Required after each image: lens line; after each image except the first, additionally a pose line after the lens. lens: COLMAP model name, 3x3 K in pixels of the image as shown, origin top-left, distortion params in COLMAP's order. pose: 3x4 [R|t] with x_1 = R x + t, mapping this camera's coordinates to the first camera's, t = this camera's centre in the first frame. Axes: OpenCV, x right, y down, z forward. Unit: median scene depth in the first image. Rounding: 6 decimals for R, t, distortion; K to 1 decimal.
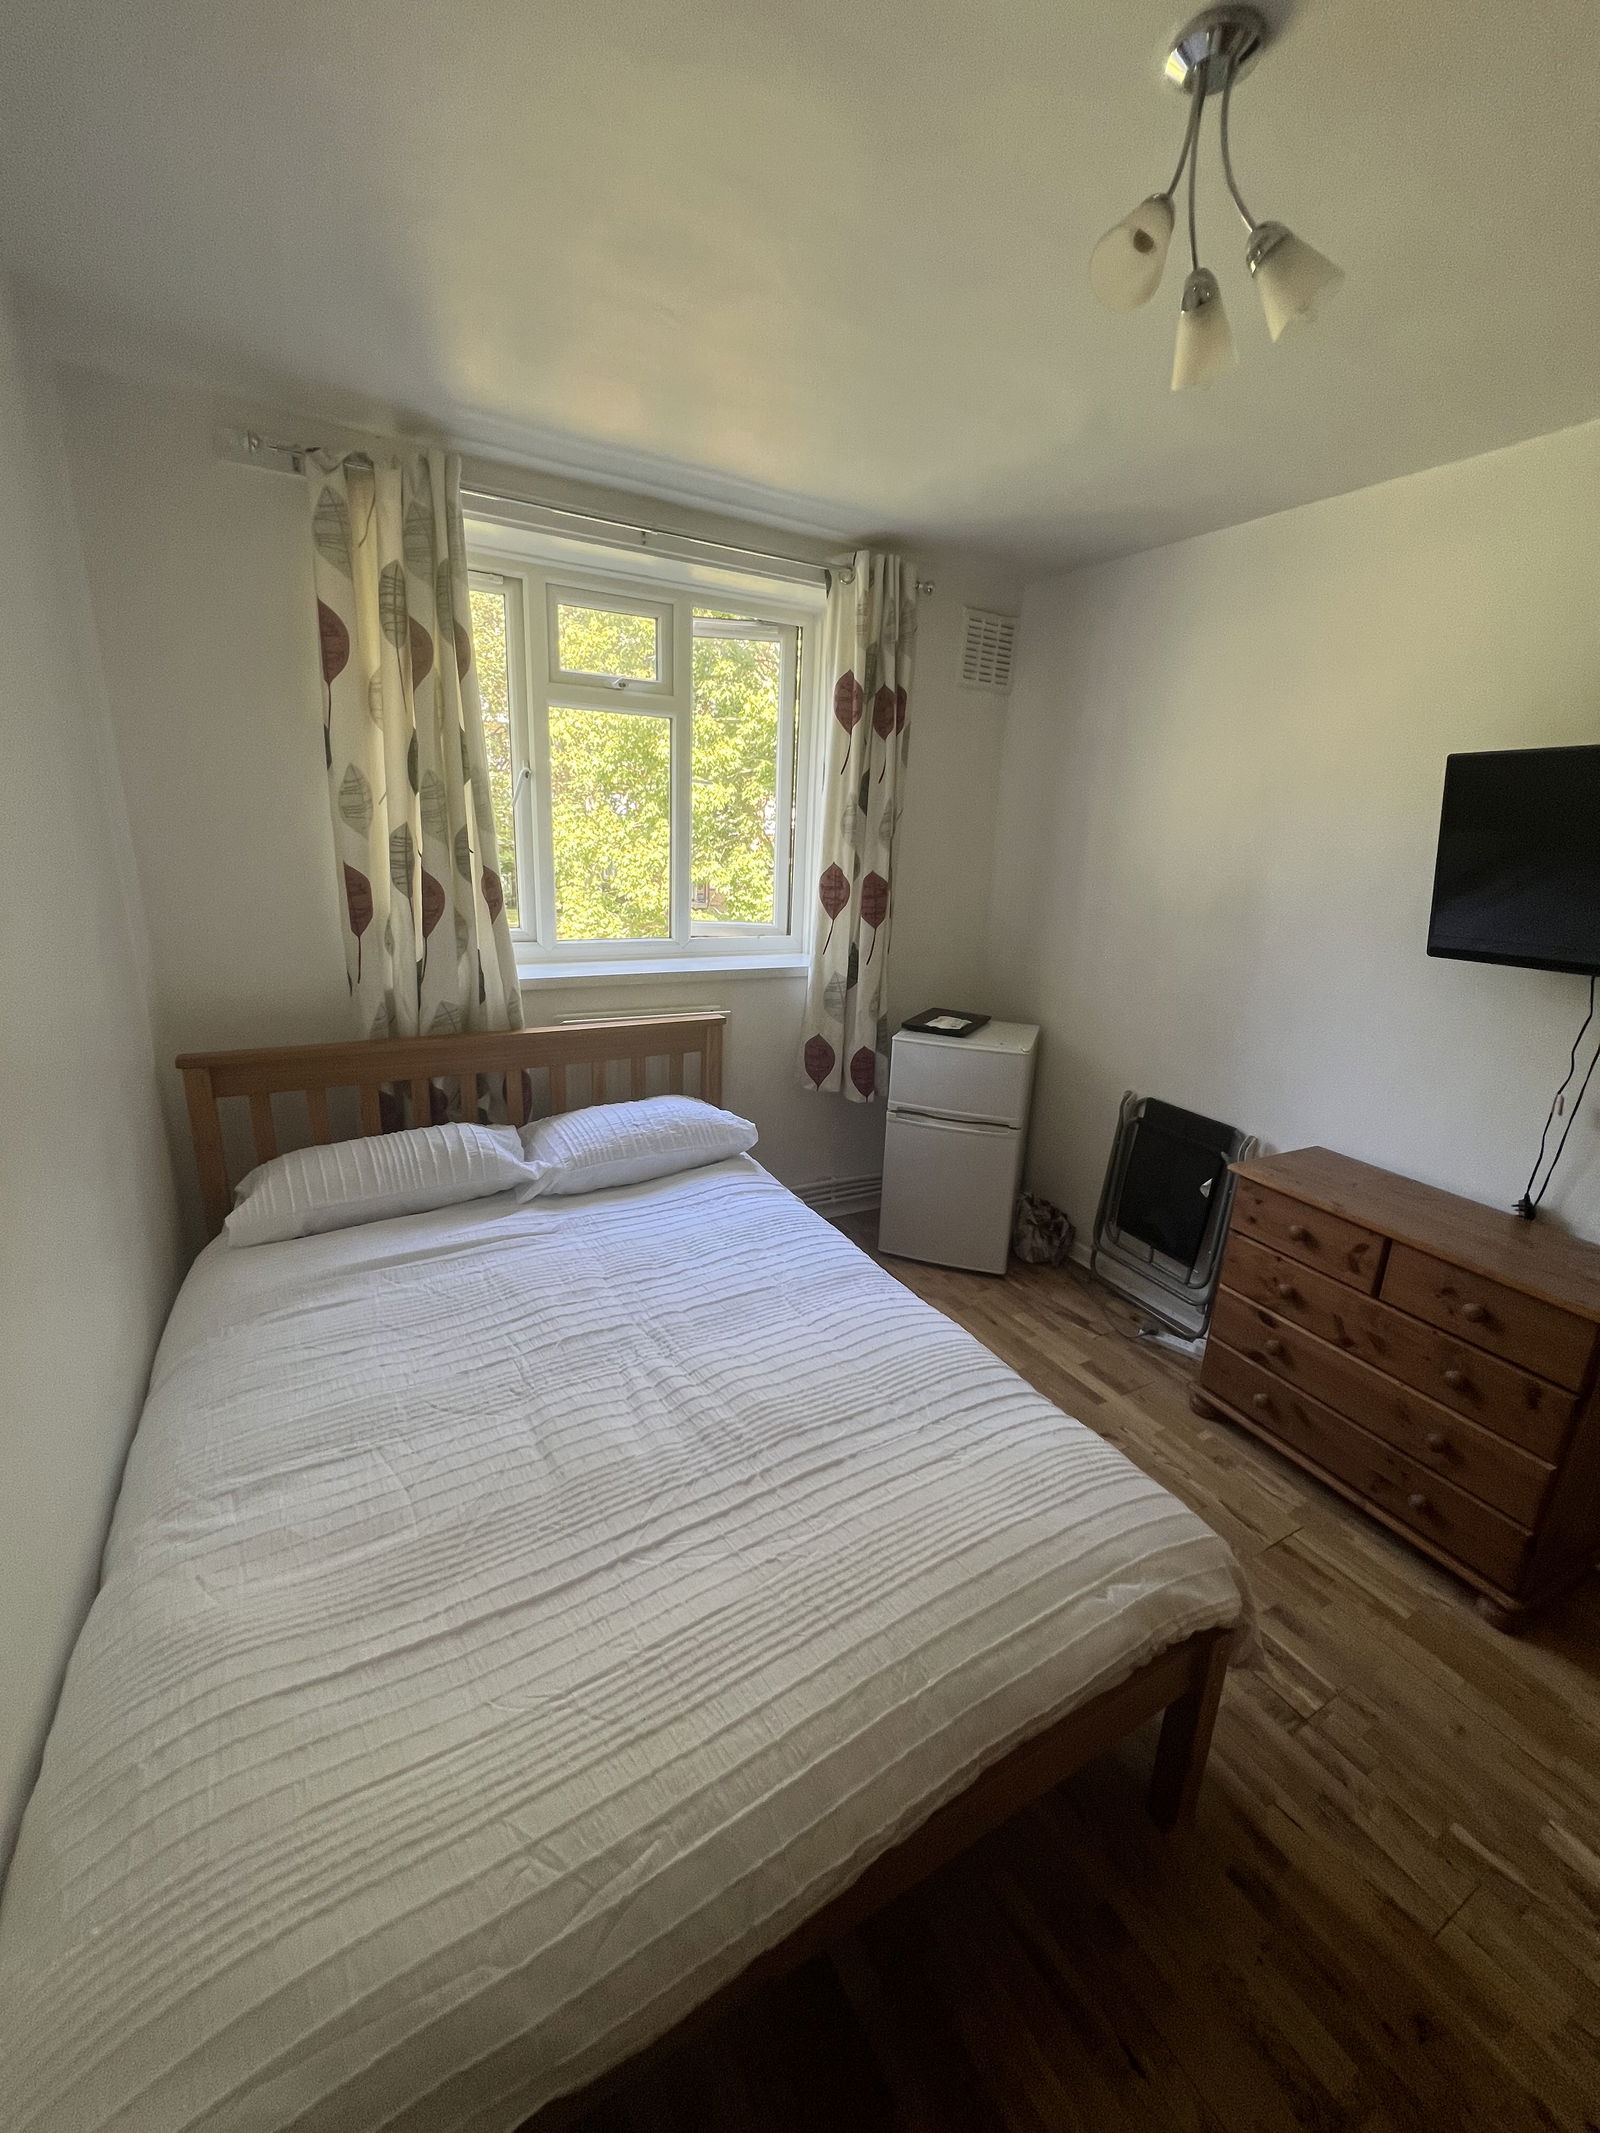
lens RADIAL K [[843.0, 0, 798.1], [0, 843.0, 1069.6], [0, 0, 1]] dist [-0.000444, 0.001019]
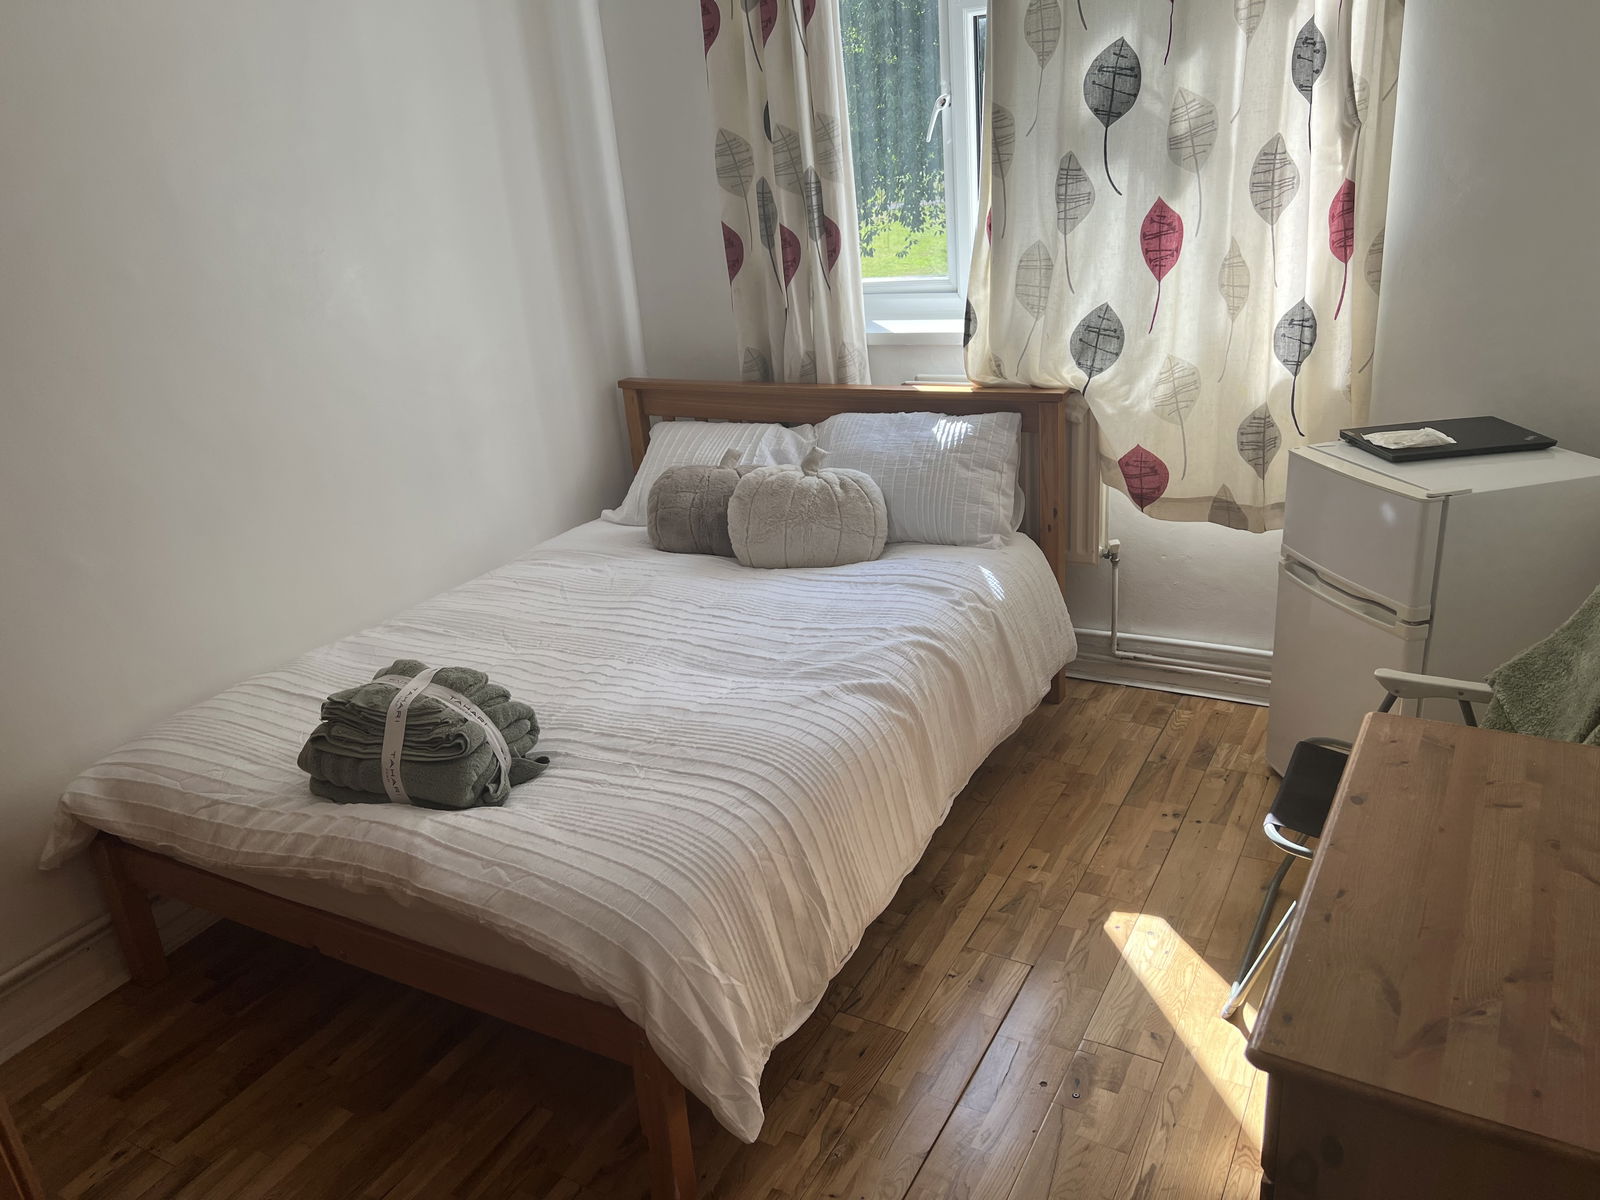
lens RADIAL K [[1190.7, 0, 795.4], [0, 1190.7, 605.4], [0, 0, 1]] dist [0.039832, -0.030028]
pose [[0.522349, 0.238989, -0.818557, 0.934448], [-0.139999, 0.970933, 0.194139, -0.064092], [0.841161, 0.013189, 0.540624, 0.212692]]
